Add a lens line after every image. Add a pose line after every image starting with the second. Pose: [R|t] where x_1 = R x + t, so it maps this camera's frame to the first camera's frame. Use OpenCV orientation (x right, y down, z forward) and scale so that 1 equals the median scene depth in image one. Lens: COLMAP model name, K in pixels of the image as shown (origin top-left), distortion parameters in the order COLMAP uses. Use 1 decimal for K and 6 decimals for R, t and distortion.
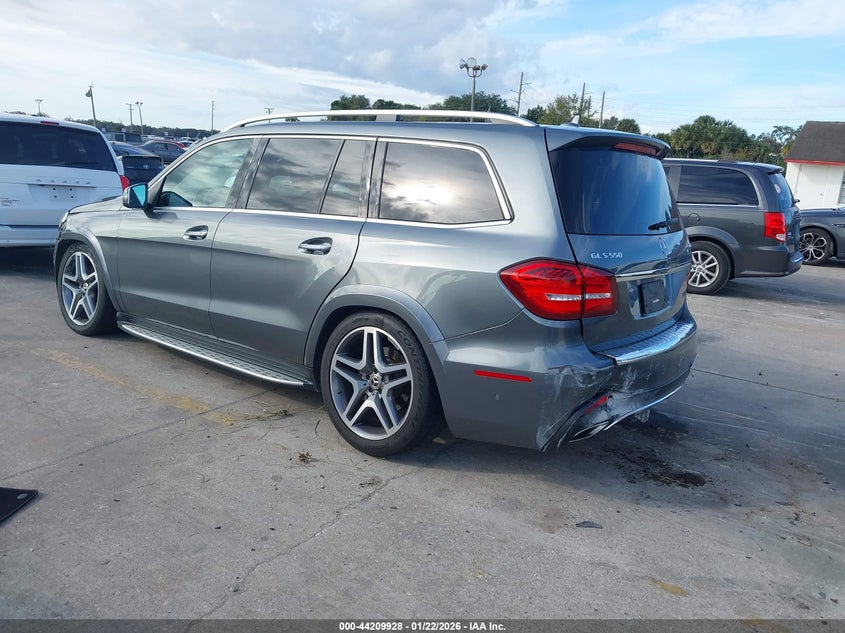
lens RADIAL K [[658.1, 0, 424.9], [0, 658.1, 314.7], [0, 0, 1]] dist [0.024842, -0.034888]
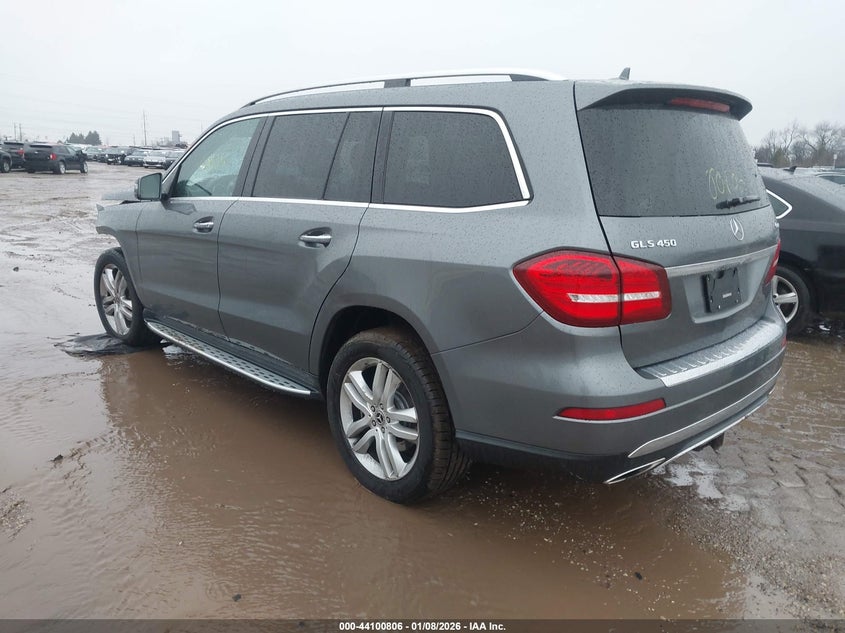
lens RADIAL K [[658.1, 0, 423.1], [0, 658.1, 322.4], [0, 0, 1]] dist [0.024842, -0.034888]
pose [[0.985559, 0.007159, -0.169181, 0.138447], [-0.002989, 0.999686, 0.024895, -0.015567], [0.169306, -0.024030, 0.985271, 0.190676]]
